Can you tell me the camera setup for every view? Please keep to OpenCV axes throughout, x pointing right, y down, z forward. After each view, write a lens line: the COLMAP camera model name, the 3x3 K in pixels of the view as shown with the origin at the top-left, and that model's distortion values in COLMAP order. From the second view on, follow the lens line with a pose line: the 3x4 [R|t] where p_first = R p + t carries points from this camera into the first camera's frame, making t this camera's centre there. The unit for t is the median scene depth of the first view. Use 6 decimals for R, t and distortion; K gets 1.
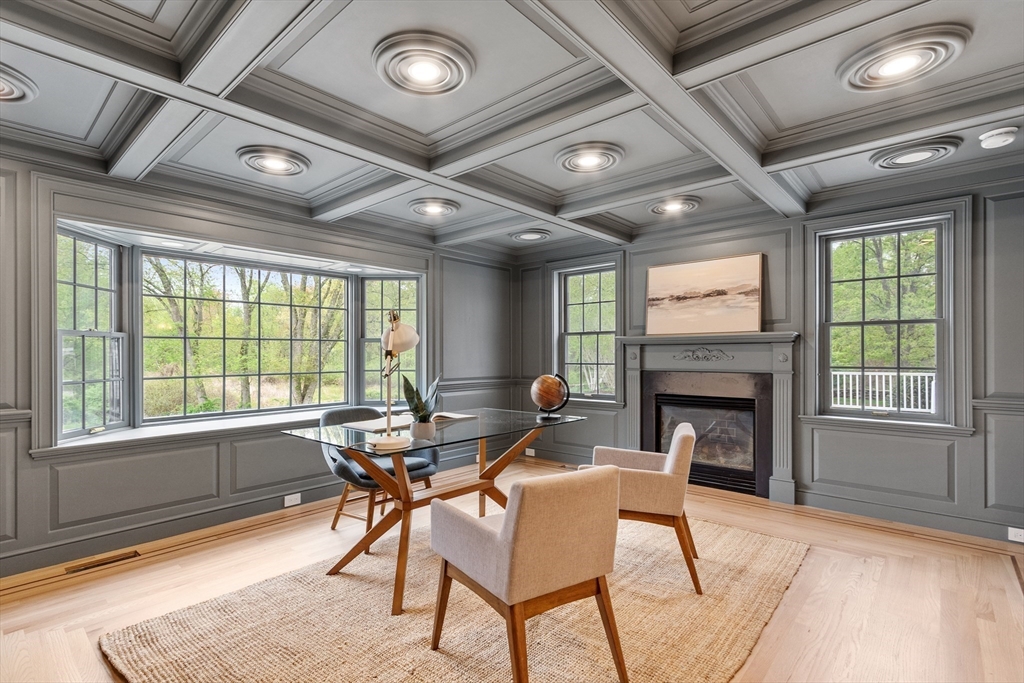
lens RADIAL K [[500.5, 0, 509.8], [0, 500.5, 350.5], [0, 0, 1]] dist [0.011550, -0.000035]
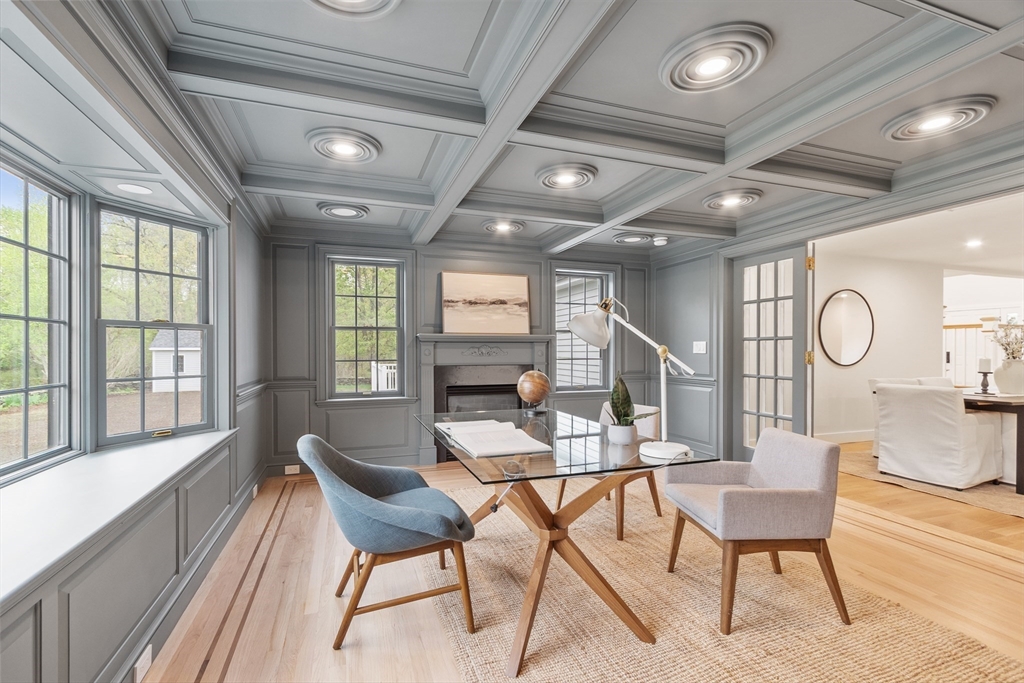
lens RADIAL K [[430.3, 0, 486.1], [0, 430.3, 348.8], [0, 0, 1]] dist [-0.002385, -0.000043]
pose [[0.504252, 0.004142, 0.863547, -0.499599], [-0.005771, 0.999982, -0.001426, 0.004210], [-0.863537, -0.004264, 0.504267, 0.452687]]
